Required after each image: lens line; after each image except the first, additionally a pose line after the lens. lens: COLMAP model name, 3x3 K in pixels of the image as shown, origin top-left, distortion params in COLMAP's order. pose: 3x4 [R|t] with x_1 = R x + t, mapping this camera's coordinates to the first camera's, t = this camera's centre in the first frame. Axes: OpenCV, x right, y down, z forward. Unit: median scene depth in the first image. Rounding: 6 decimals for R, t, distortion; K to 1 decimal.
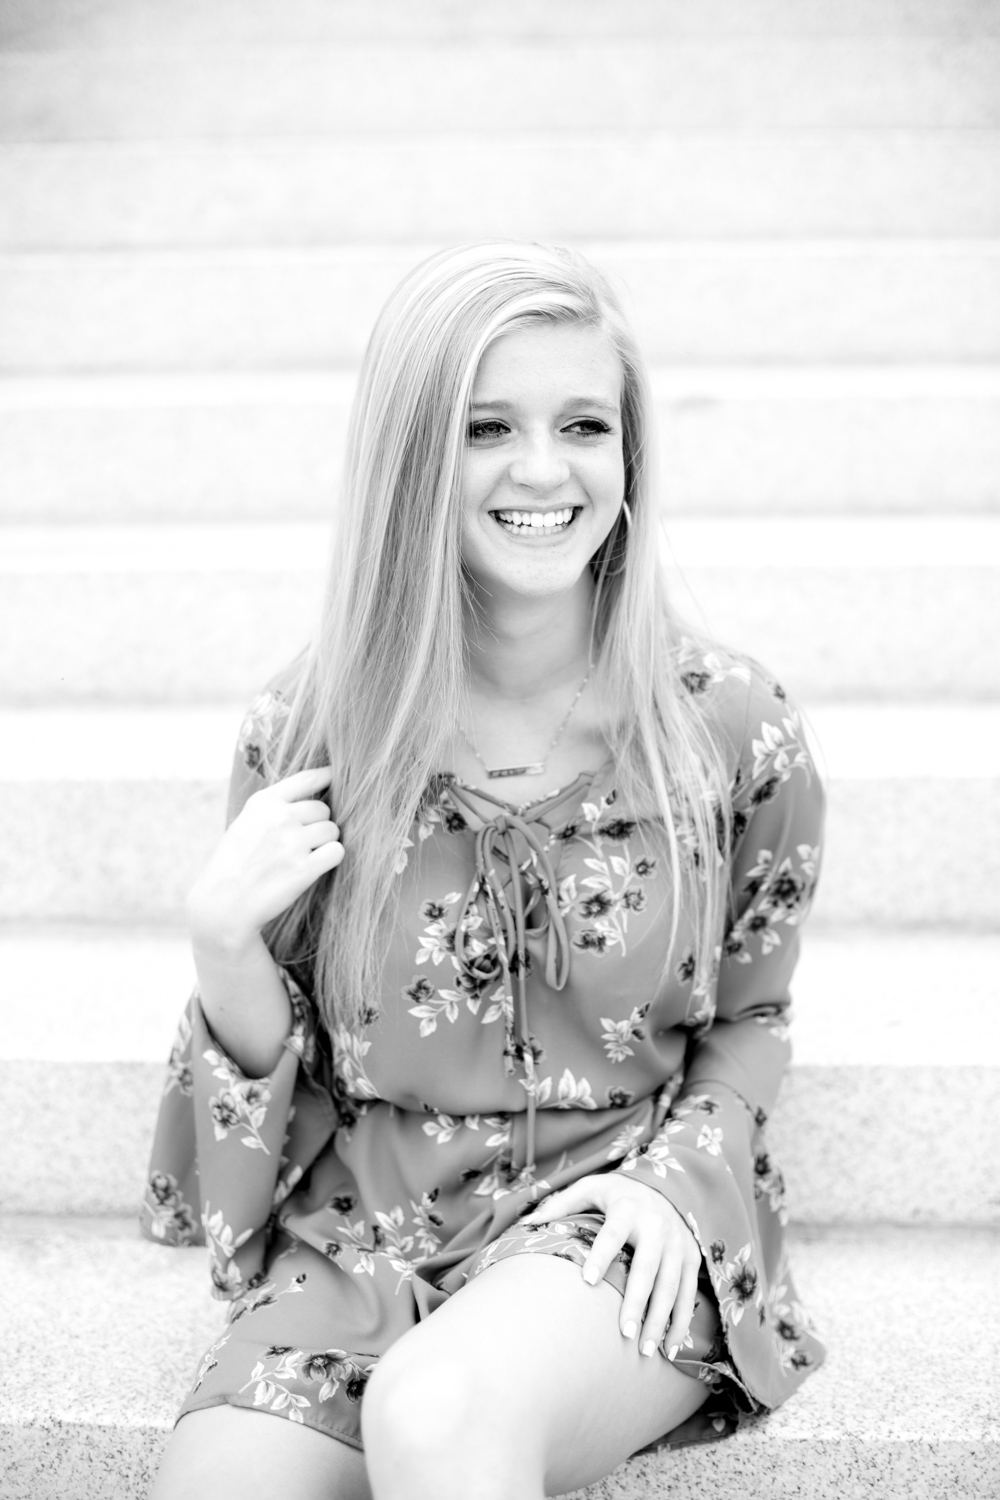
lens RADIAL K [[2023.1, 0, 524.0], [0, 2023.1, 746.7], [0, 0, 1]] dist [-0.108603, -0.008004]
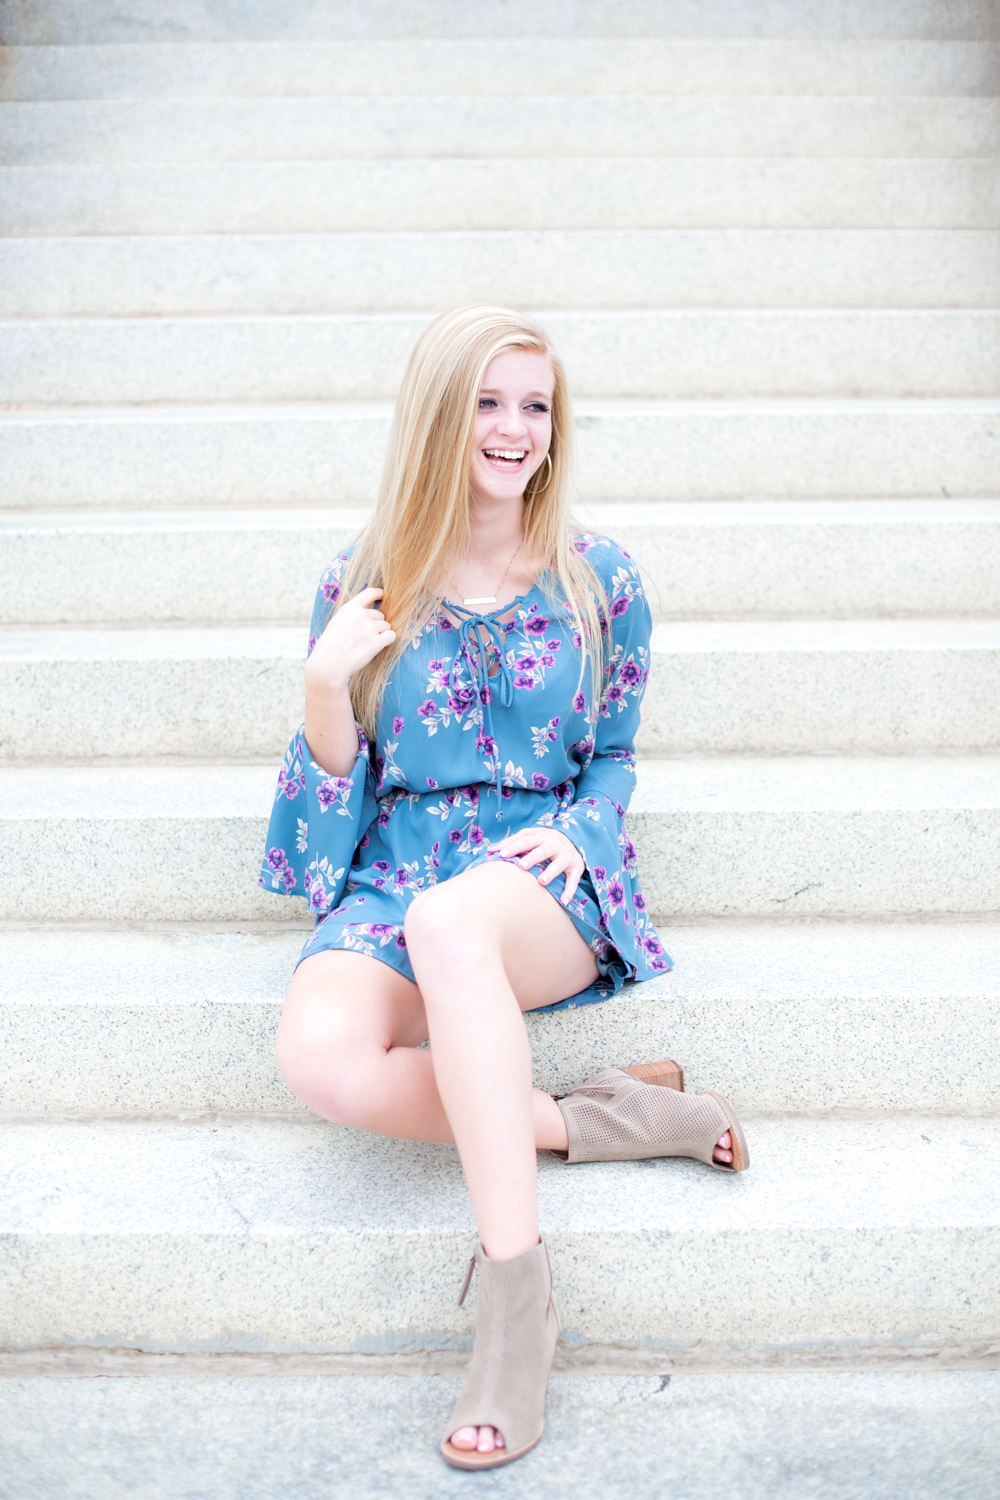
lens RADIAL K [[1835.4, 0, 497.8], [0, 1835.4, 584.3], [0, 0, 1]] dist [-0.135081, 0.039644]
pose [[0.999294, -0.007200, 0.036872, -0.046960], [0.010688, 0.995390, -0.095314, 0.138456], [-0.036016, 0.095641, 0.994764, -0.575955]]
